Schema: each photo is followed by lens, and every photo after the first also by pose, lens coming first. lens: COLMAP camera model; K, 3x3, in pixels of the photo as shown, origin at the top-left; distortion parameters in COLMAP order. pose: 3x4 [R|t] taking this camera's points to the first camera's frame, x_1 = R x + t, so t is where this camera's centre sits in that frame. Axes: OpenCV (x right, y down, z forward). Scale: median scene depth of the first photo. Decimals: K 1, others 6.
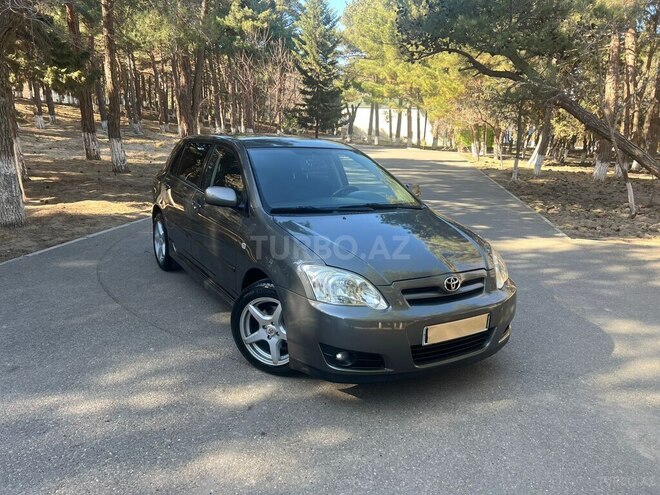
lens RADIAL K [[499.3, 0, 329.7], [0, 499.3, 244.7], [0, 0, 1]] dist [0.047489, -0.052513]
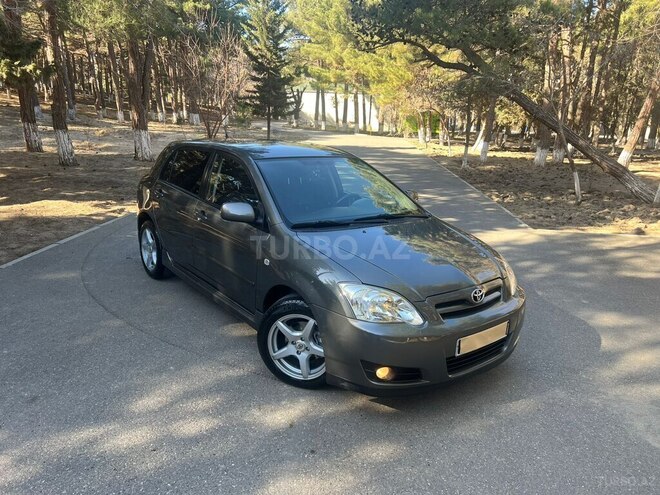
lens RADIAL K [[499.3, 0, 329.7], [0, 499.3, 244.7], [0, 0, 1]] dist [0.047489, -0.052513]
pose [[0.993271, -0.029233, 0.112065, -0.046756], [0.025519, 0.999081, 0.034438, -0.018978], [-0.112969, -0.031346, 0.993104, -0.002800]]
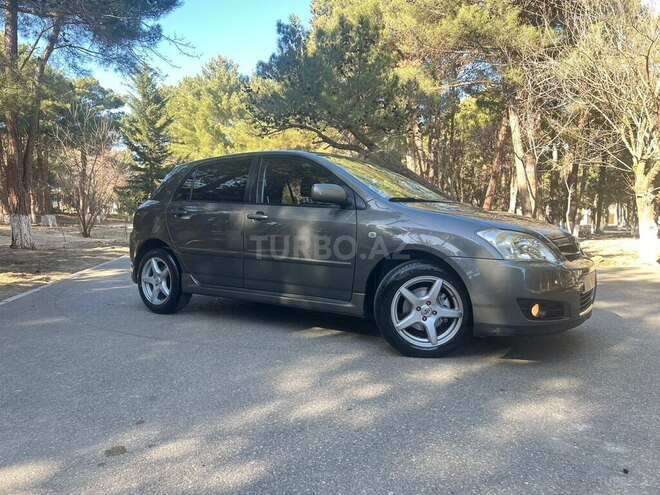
lens RADIAL K [[499.3, 0, 329.7], [0, 499.3, 244.7], [0, 0, 1]] dist [0.047489, -0.052513]
pose [[0.916035, -0.060947, 0.396441, -0.189205], [0.129084, 0.980600, -0.147514, 0.046241], [-0.379760, 0.186302, 0.906131, 0.043883]]
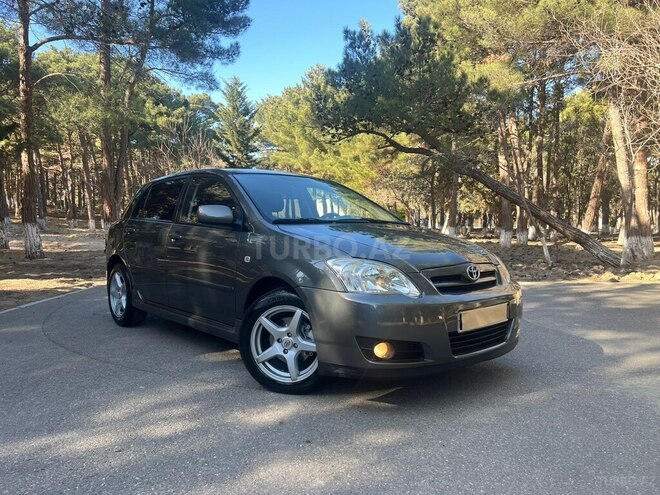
lens RADIAL K [[497.6, 0, 328.6], [0, 497.6, 245.1], [0, 0, 1]] dist [0.052087, -0.060042]
pose [[0.983706, -0.052210, 0.172035, -0.053720], [0.082659, 0.981111, -0.174897, 0.045230], [-0.159654, 0.186267, 0.969441, 0.018071]]
